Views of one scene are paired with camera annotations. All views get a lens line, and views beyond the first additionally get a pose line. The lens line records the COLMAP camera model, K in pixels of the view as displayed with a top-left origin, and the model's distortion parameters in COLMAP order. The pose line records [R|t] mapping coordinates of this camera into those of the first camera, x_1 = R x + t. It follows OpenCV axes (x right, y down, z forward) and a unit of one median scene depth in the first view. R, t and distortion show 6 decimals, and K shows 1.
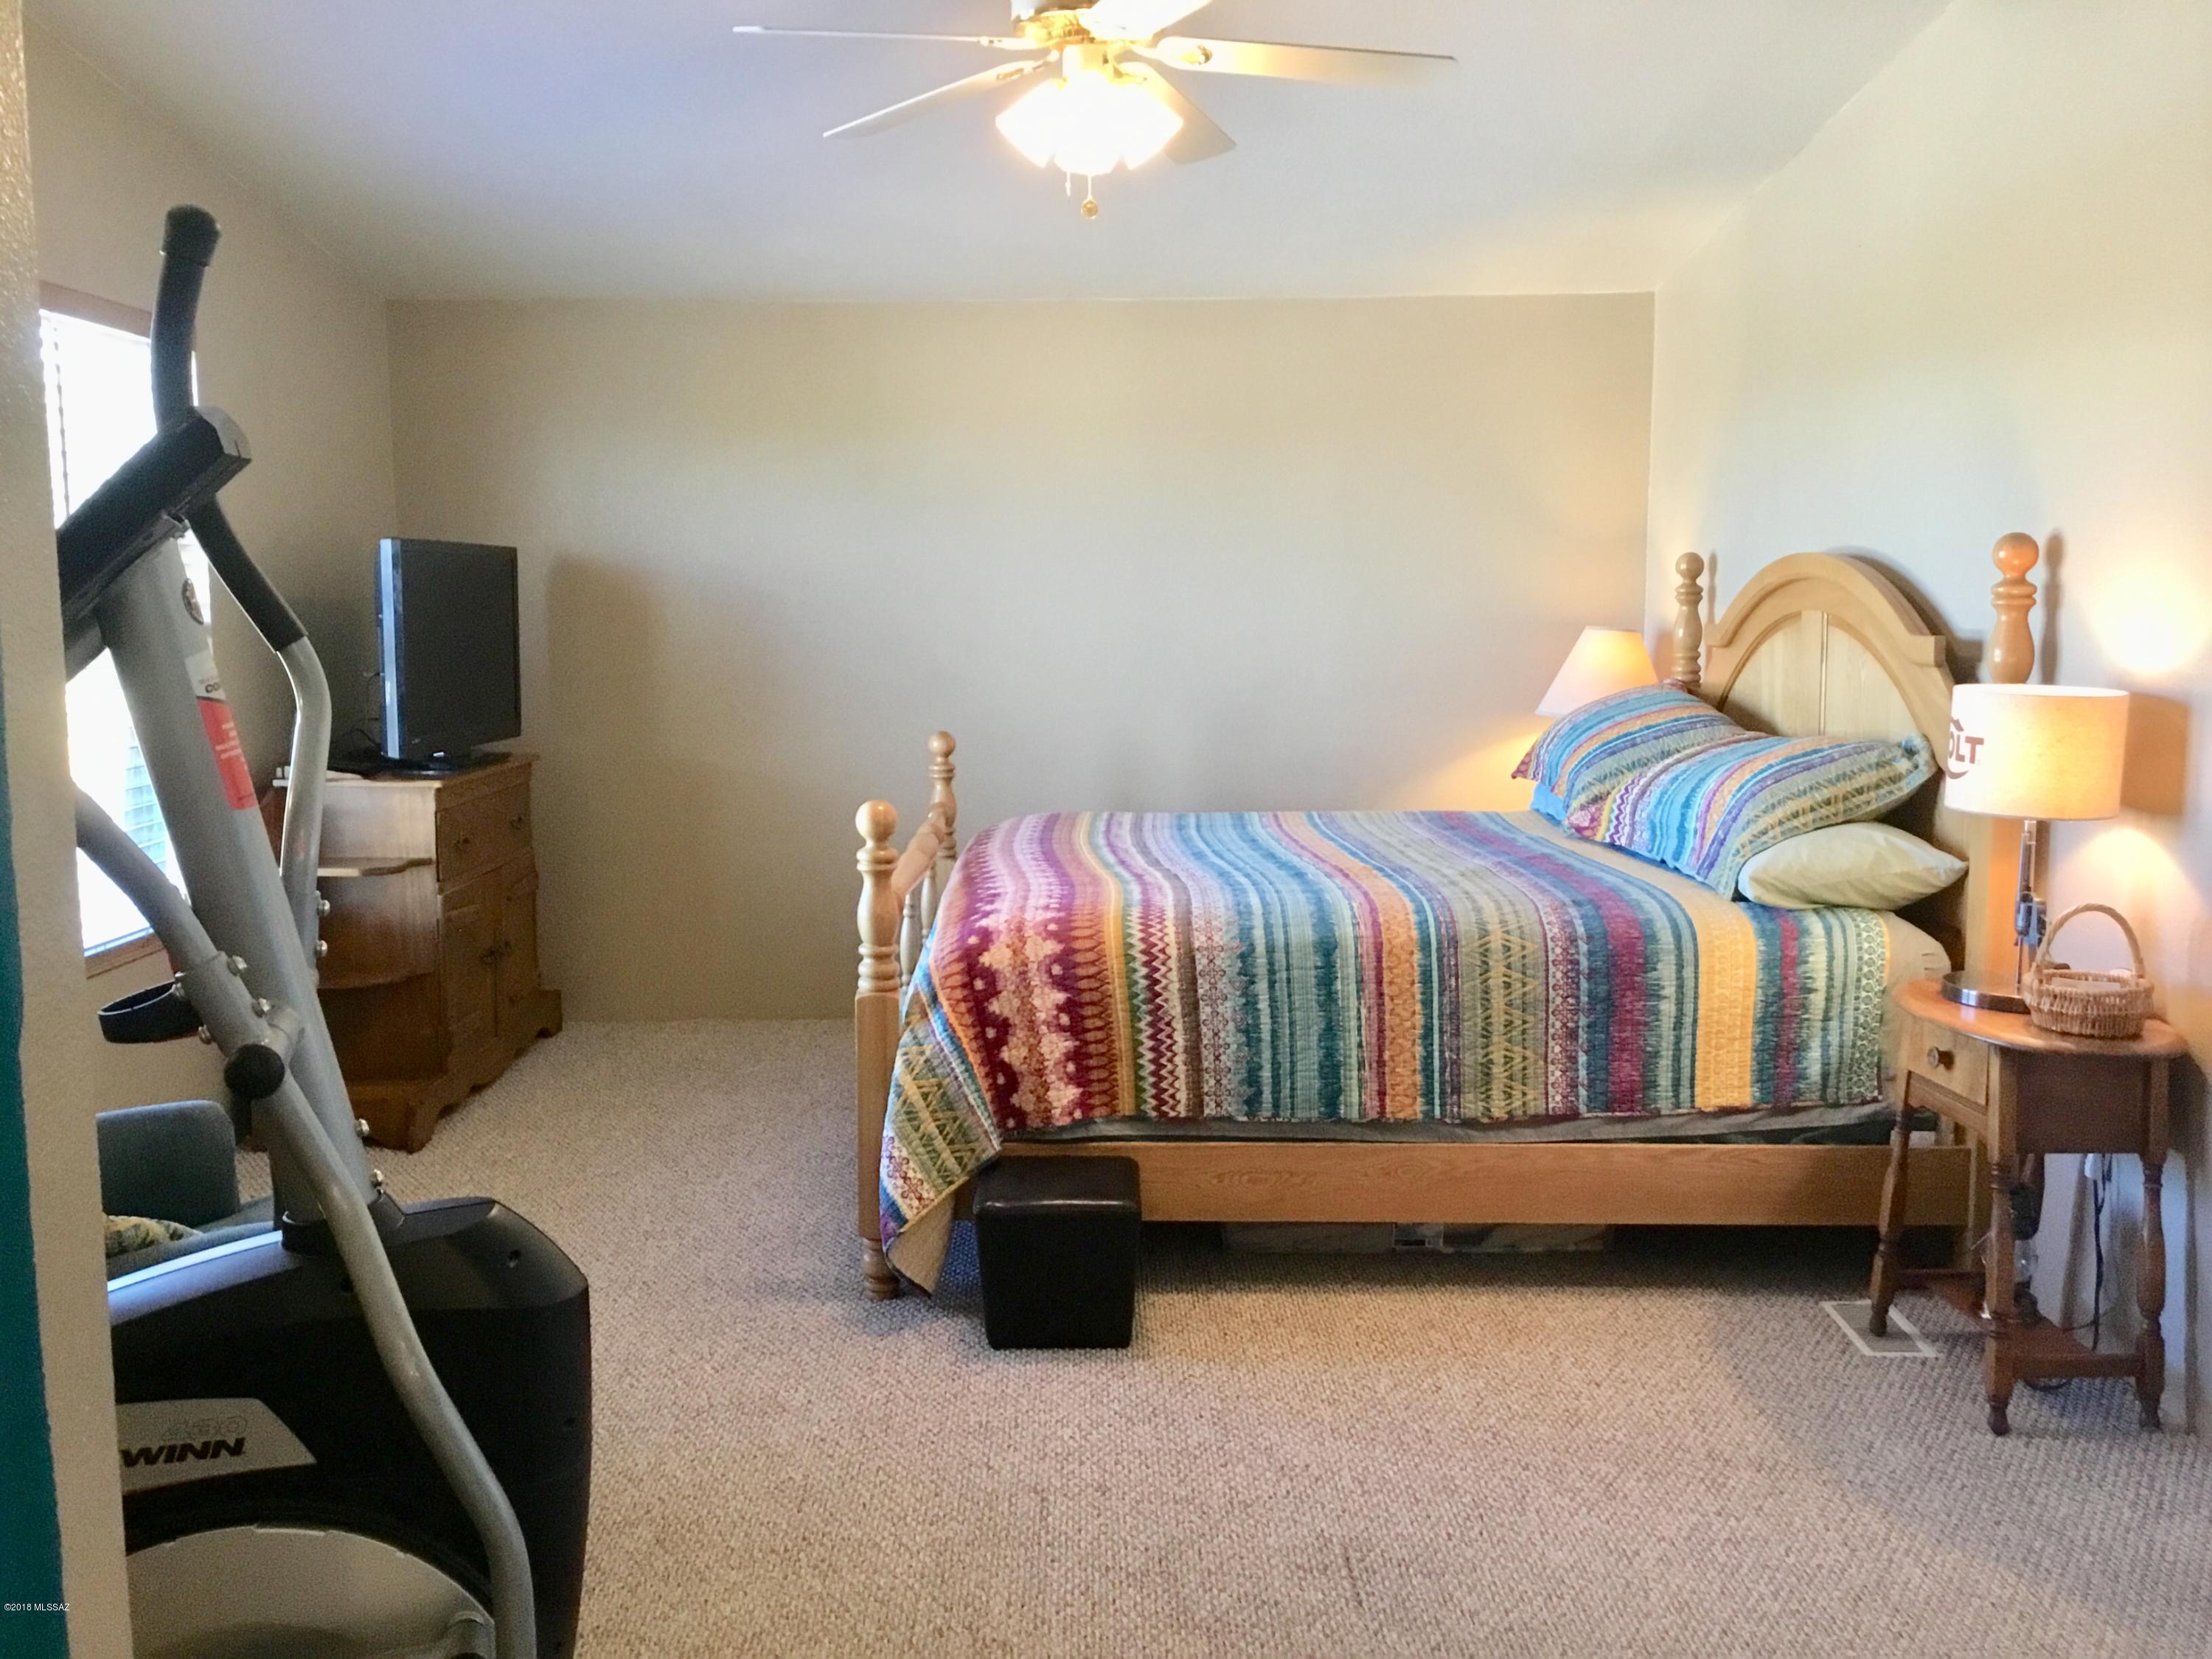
lens RADIAL K [[1981.3, 0, 1089.3], [0, 1981.3, 829.7], [0, 0, 1]] dist [0.096235, -0.156094]
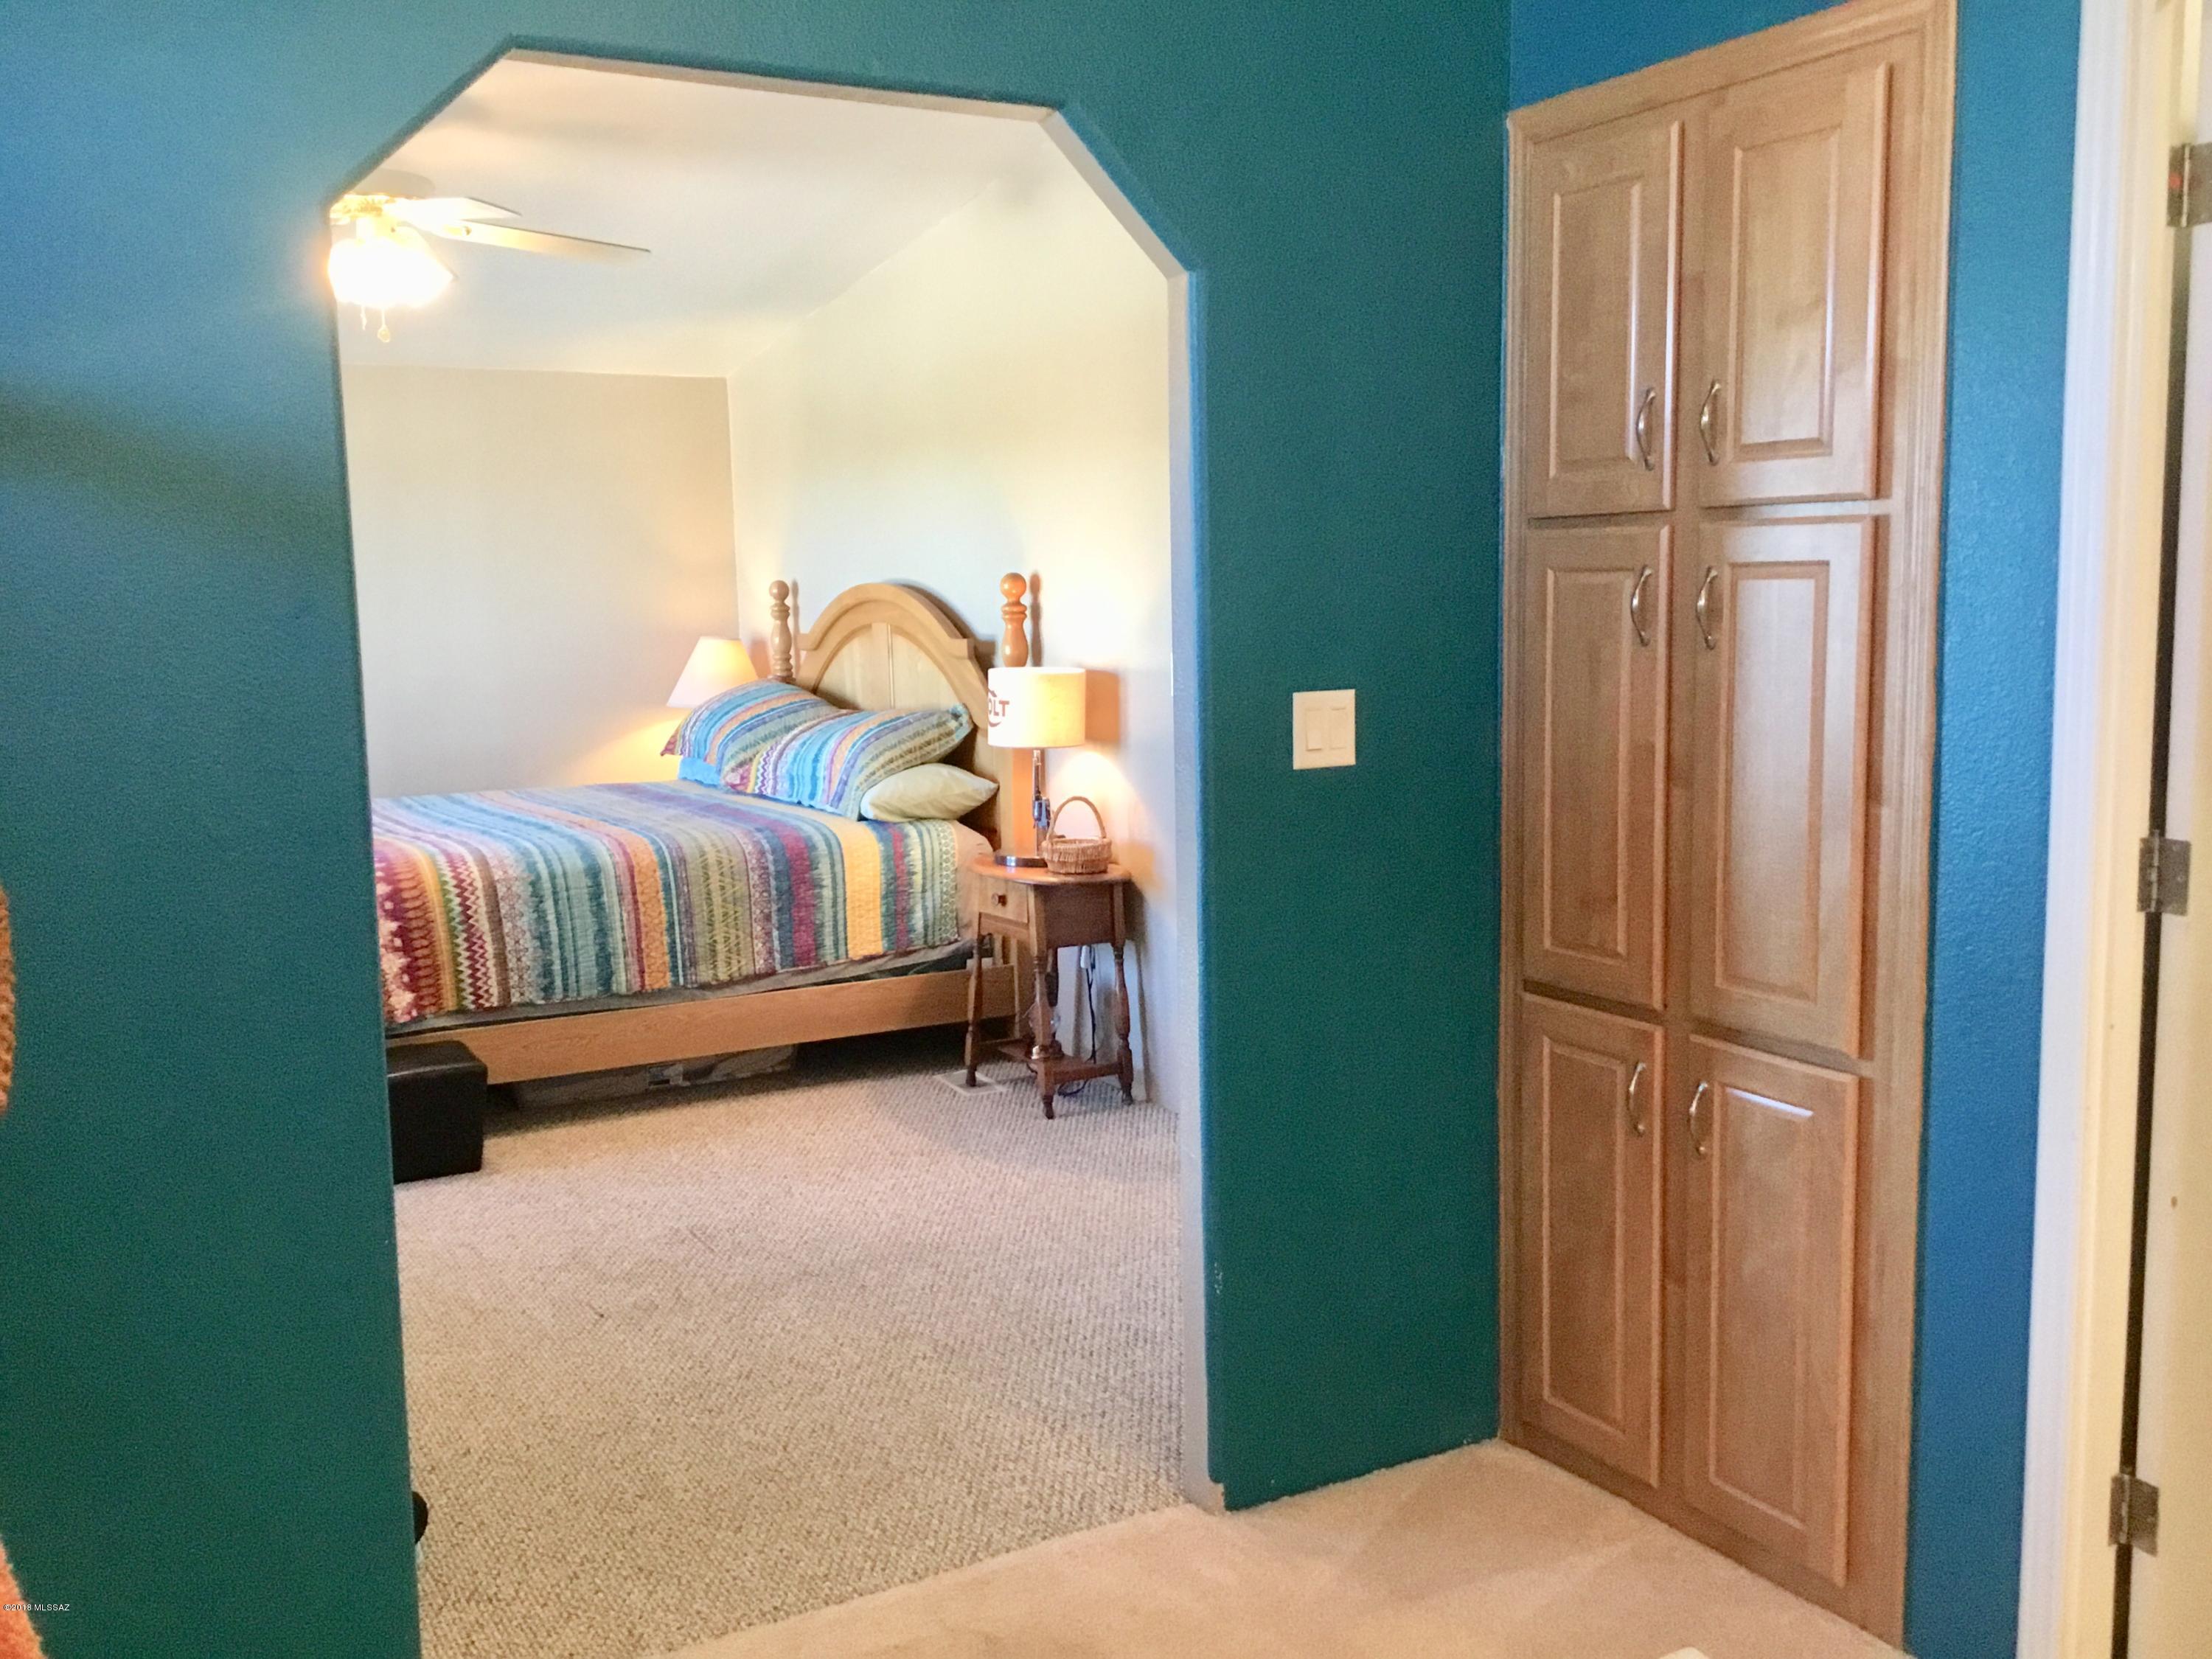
lens RADIAL K [[1981.3, 0, 1108.9], [0, 1981.3, 843.3], [0, 0, 1]] dist [0.096235, -0.156094]
pose [[0.872075, -0.074896, 0.483608, -0.238407], [0.074008, 0.997037, 0.020954, 0.036991], [-0.483745, 0.017517, 0.875034, -0.392704]]
